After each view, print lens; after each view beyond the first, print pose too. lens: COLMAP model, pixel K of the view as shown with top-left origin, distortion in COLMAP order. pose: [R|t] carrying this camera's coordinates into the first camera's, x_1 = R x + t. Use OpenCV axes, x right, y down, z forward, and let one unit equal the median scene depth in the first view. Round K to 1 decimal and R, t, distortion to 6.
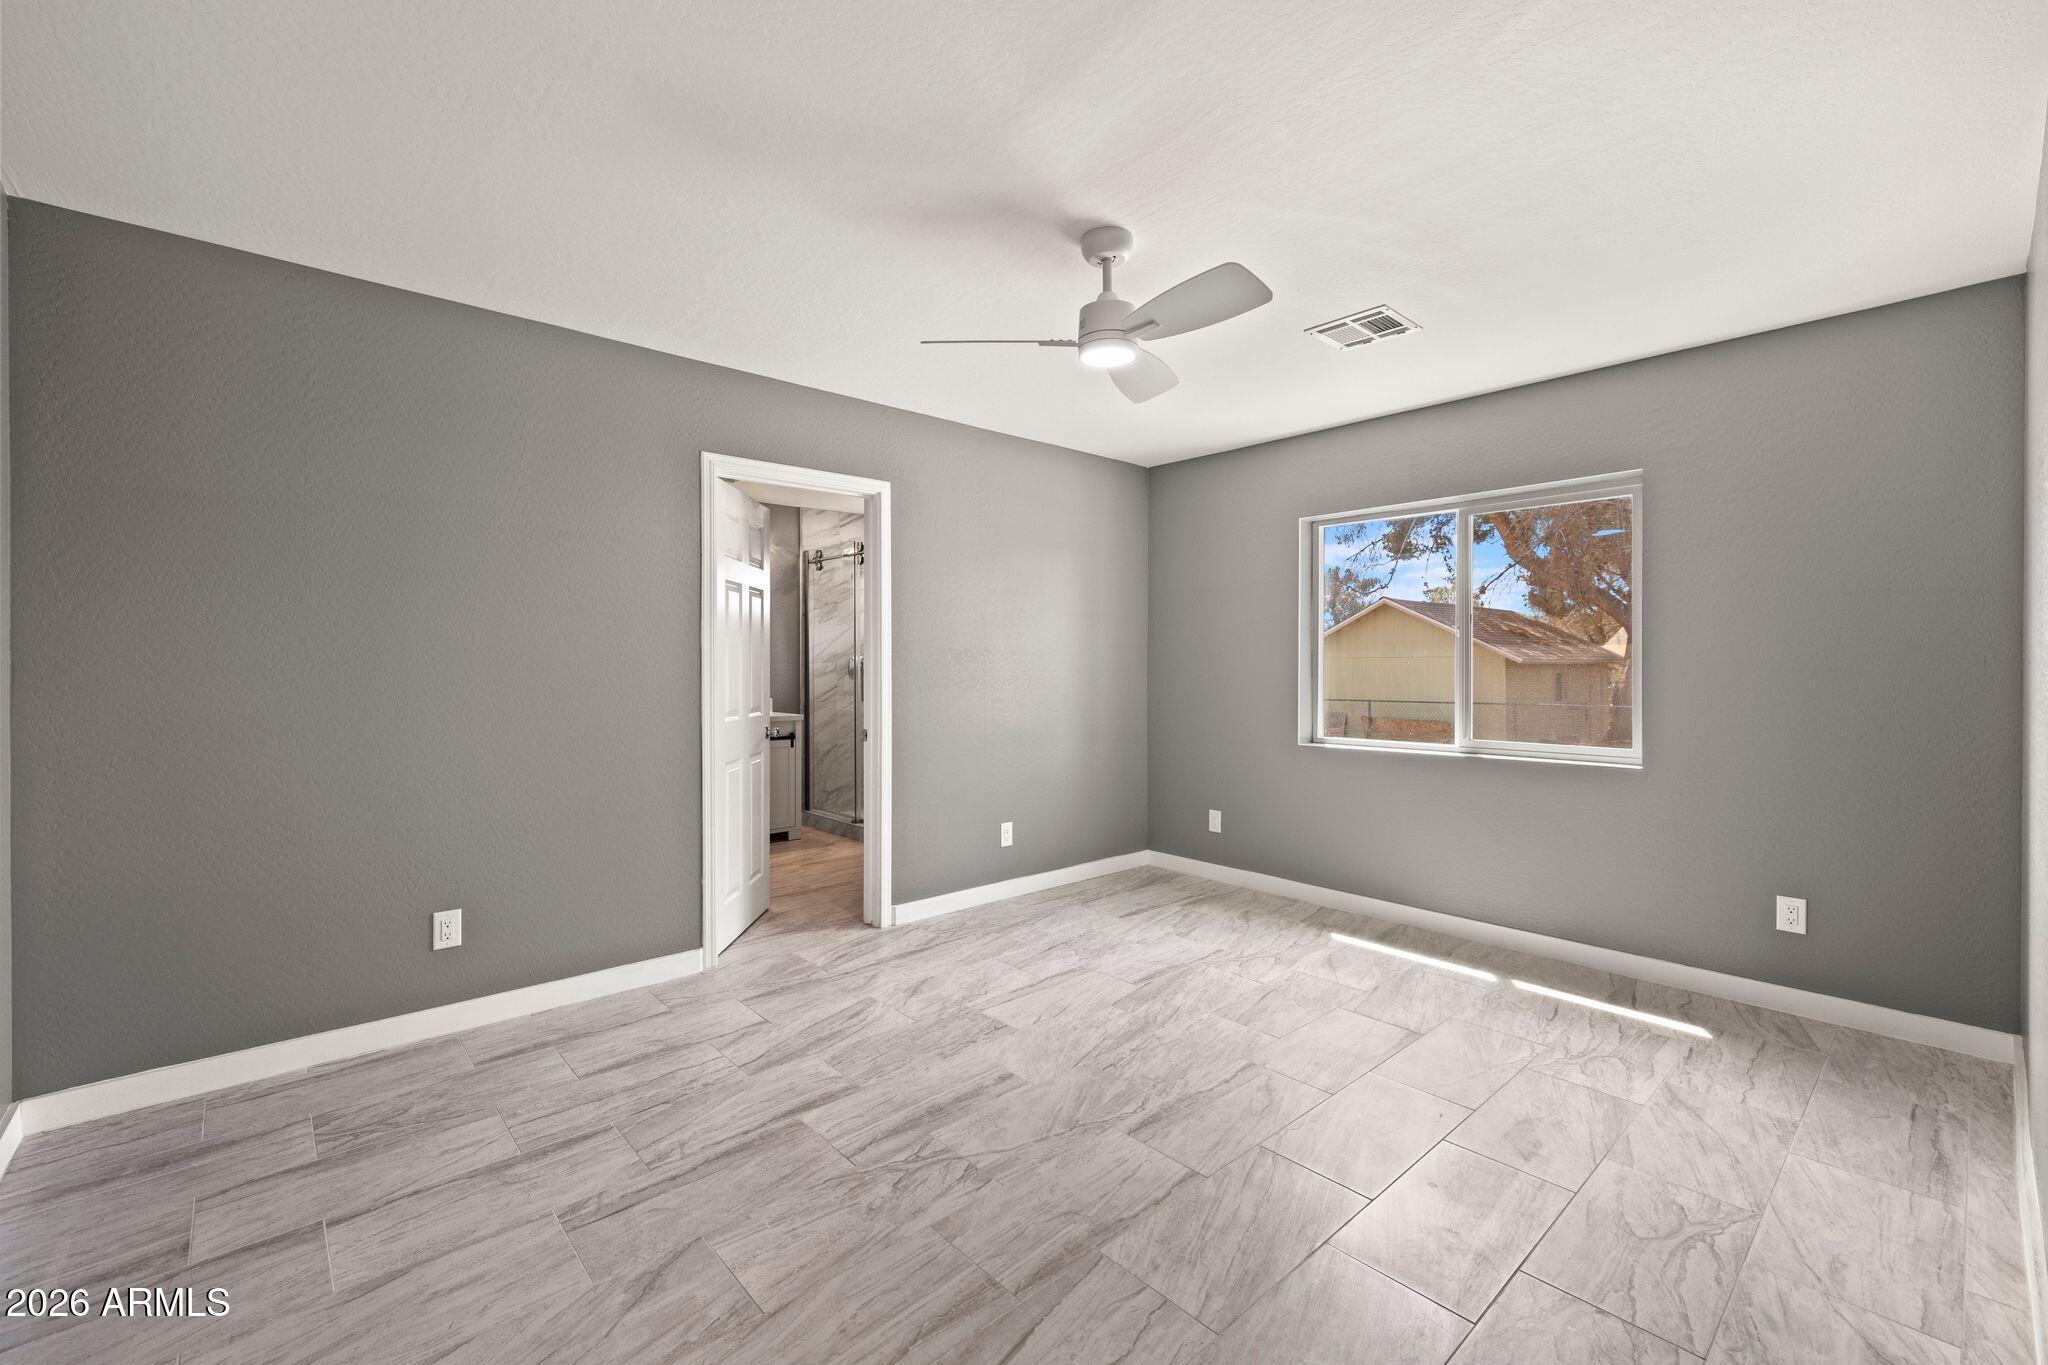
lens RADIAL K [[856.1, 0, 1015.0], [0, 856.1, 645.7], [0, 0, 1]] dist [0.001124, -0.000140]
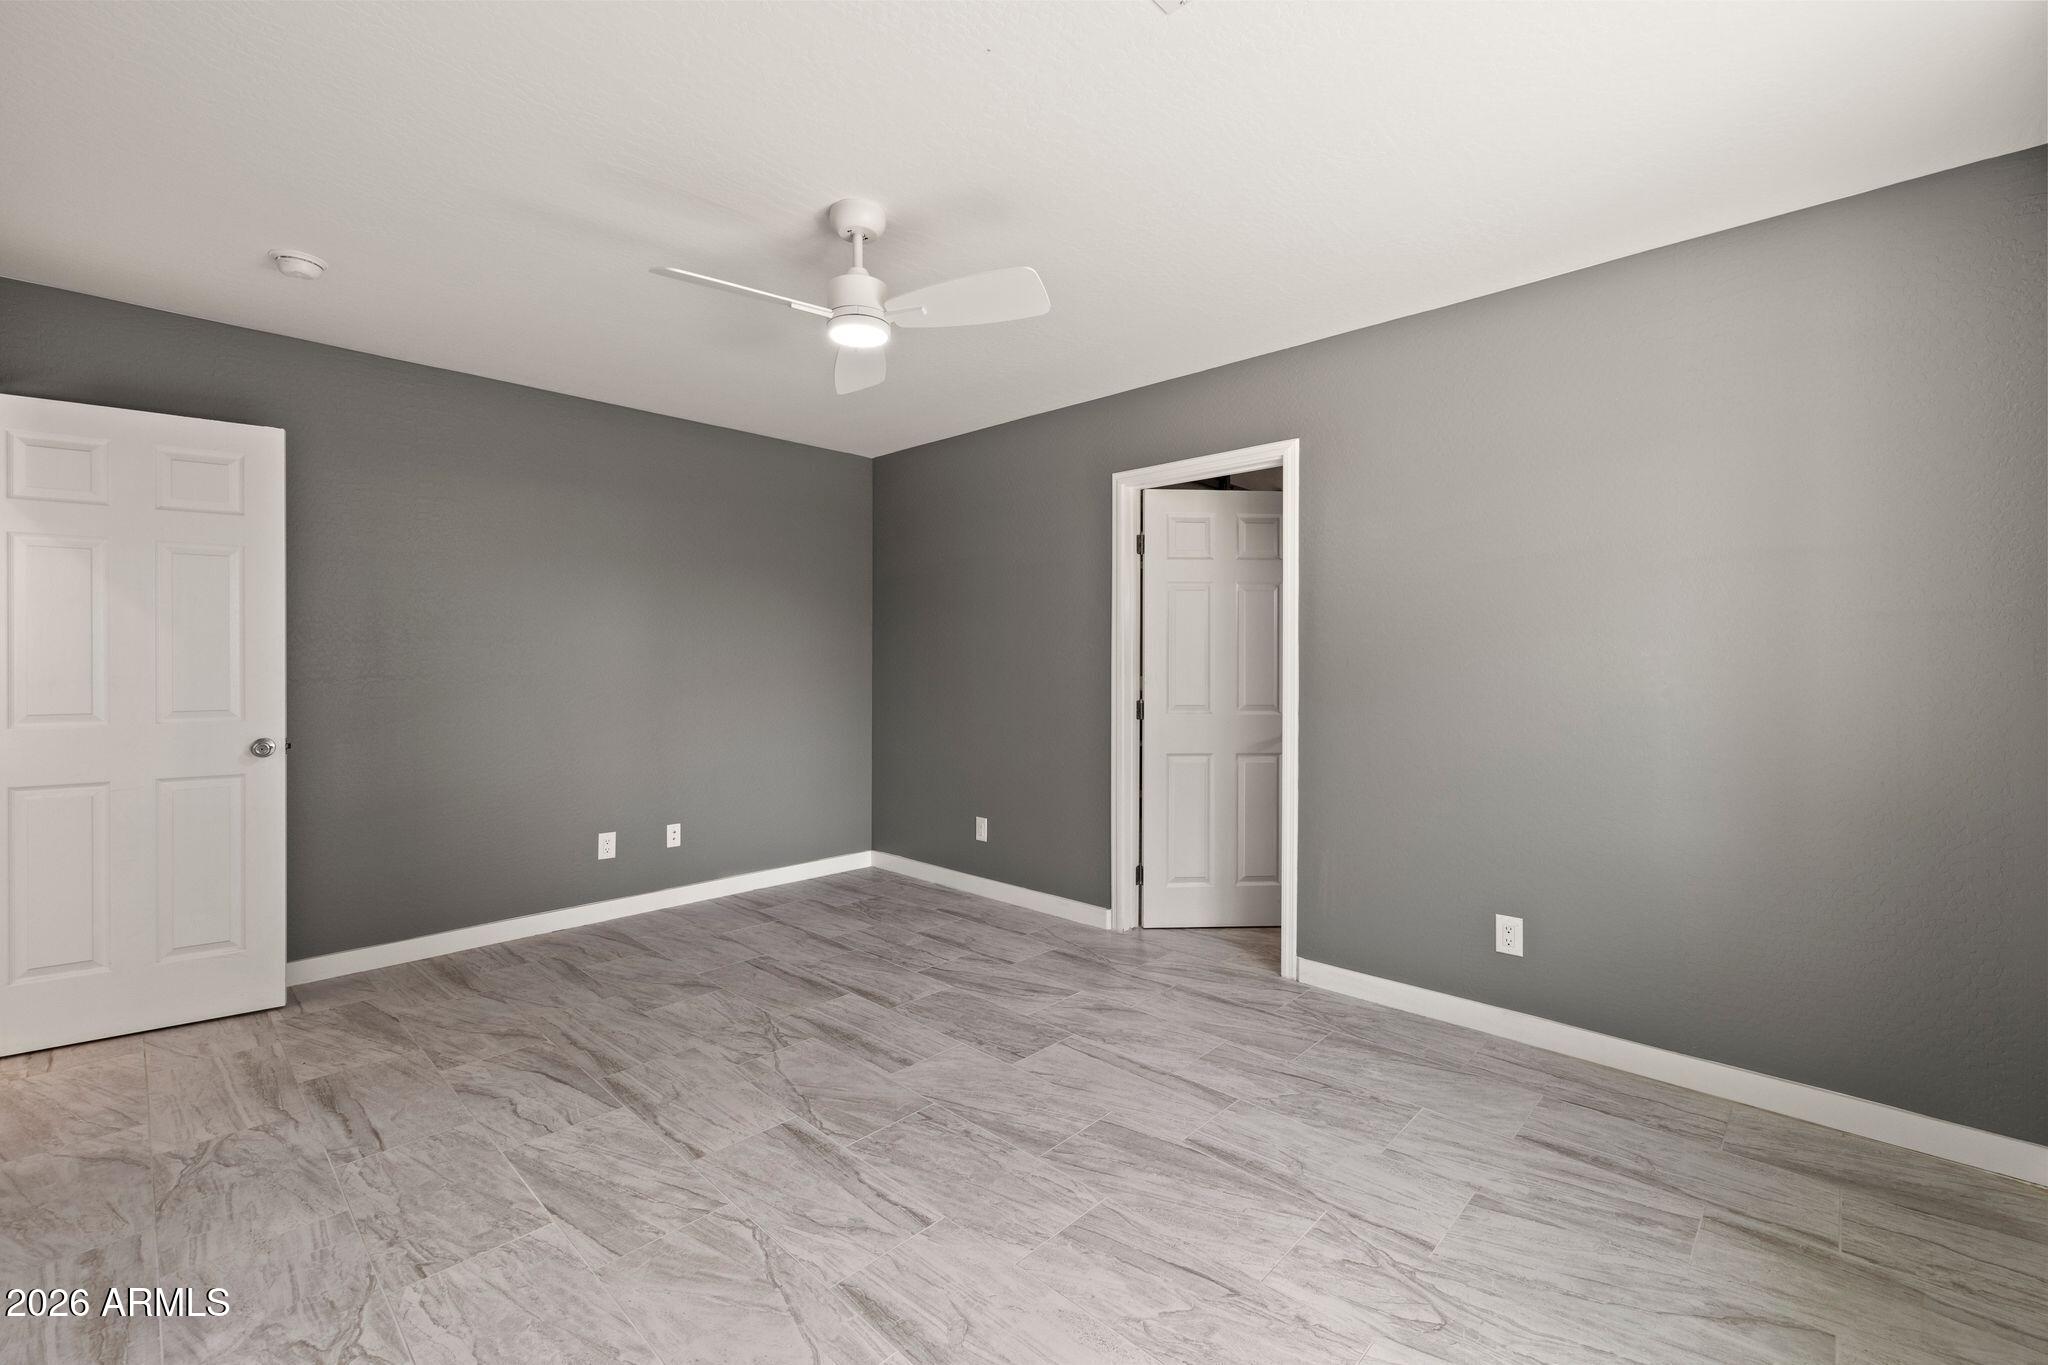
lens RADIAL K [[856.1, 0, 1027.1], [0, 856.1, 667.4], [0, 0, 1]] dist [0.001124, -0.000140]
pose [[0.086140, 0.005394, -0.996268, 0.891138], [0.019168, 0.999791, 0.007071, 0.021094], [0.996099, -0.019705, 0.086018, 0.926642]]
